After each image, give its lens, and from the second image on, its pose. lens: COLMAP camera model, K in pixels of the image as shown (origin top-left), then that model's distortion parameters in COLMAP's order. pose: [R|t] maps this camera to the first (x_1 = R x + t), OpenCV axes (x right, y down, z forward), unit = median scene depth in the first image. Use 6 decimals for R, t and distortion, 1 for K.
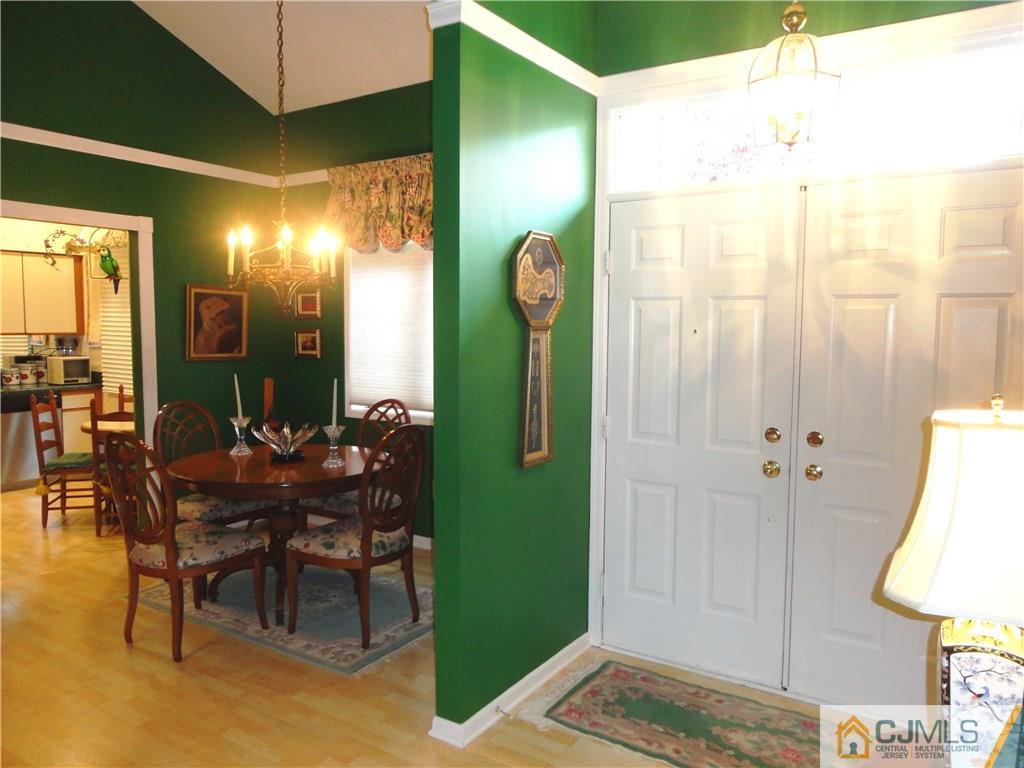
lens RADIAL K [[746.5, 0, 510.9], [0, 746.5, 385.4], [0, 0, 1]] dist [-0.016100, 0.010156]
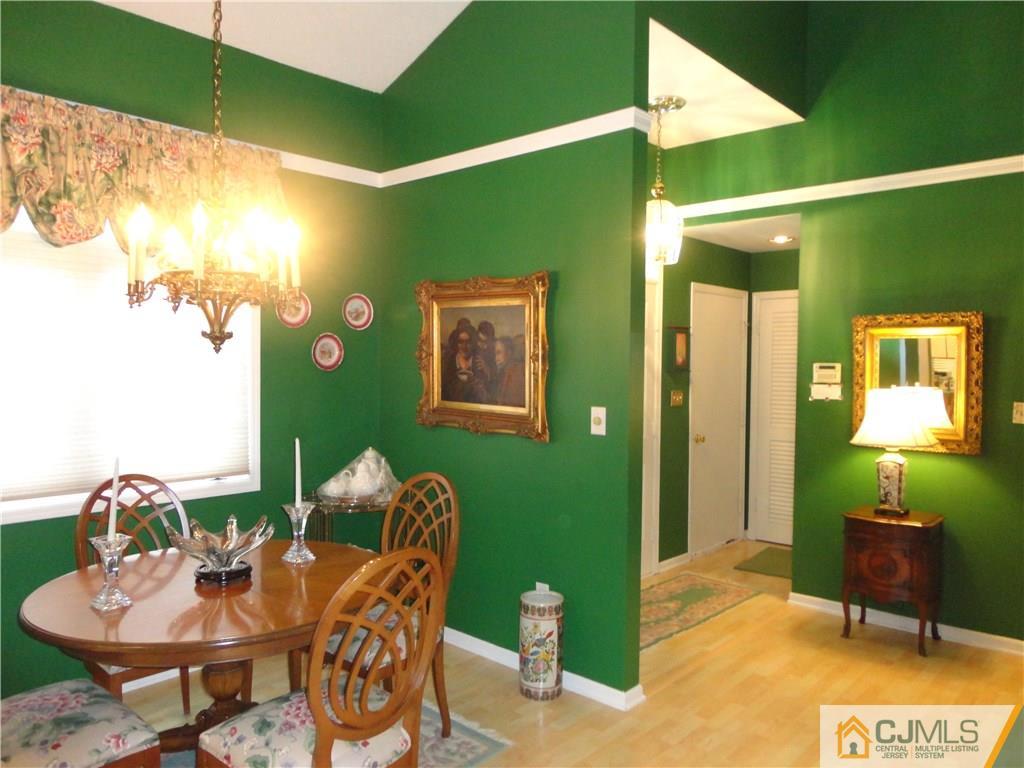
lens RADIAL K [[746.5, 0, 510.9], [0, 746.5, 385.4], [0, 0, 1]] dist [-0.016100, 0.010156]
pose [[0.162313, -0.027972, 0.986343, -0.754001], [0.088988, 0.995940, 0.013600, -0.038360], [-0.982718, 0.085566, 0.164143, 0.562536]]
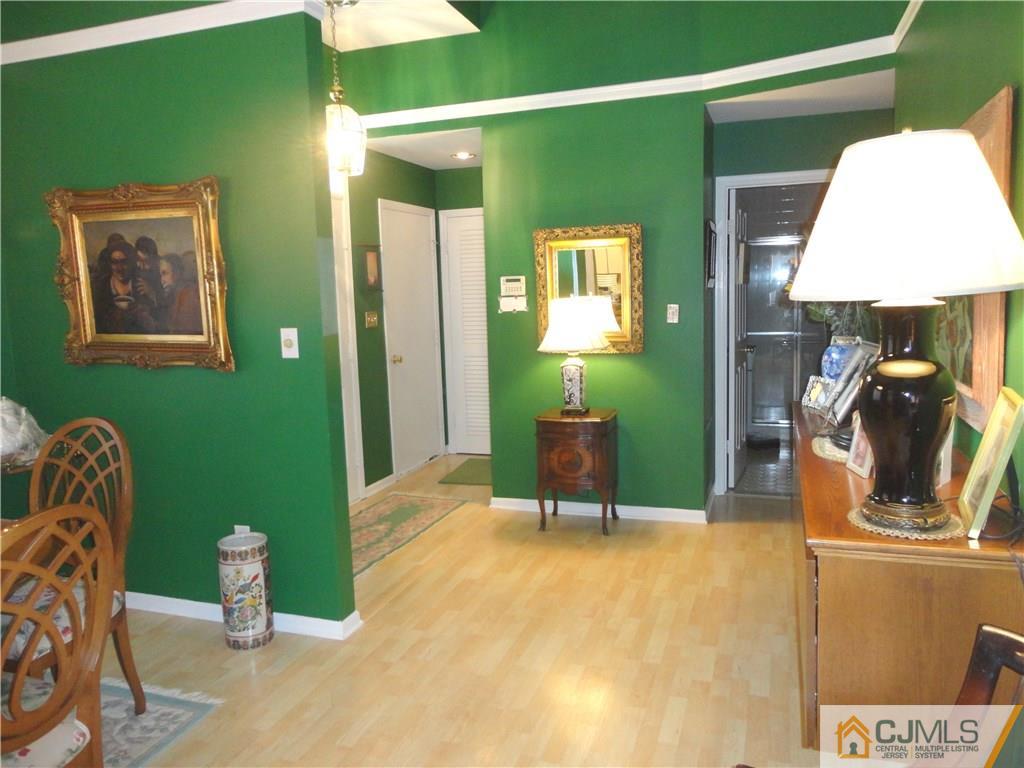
lens RADIAL K [[746.5, 0, 510.9], [0, 746.5, 385.4], [0, 0, 1]] dist [-0.016100, 0.010156]
pose [[-0.241674, -0.116510, 0.963337, -0.716925], [0.127197, 0.980396, 0.150484, -0.024175], [-0.961985, 0.158902, -0.222117, 0.565020]]
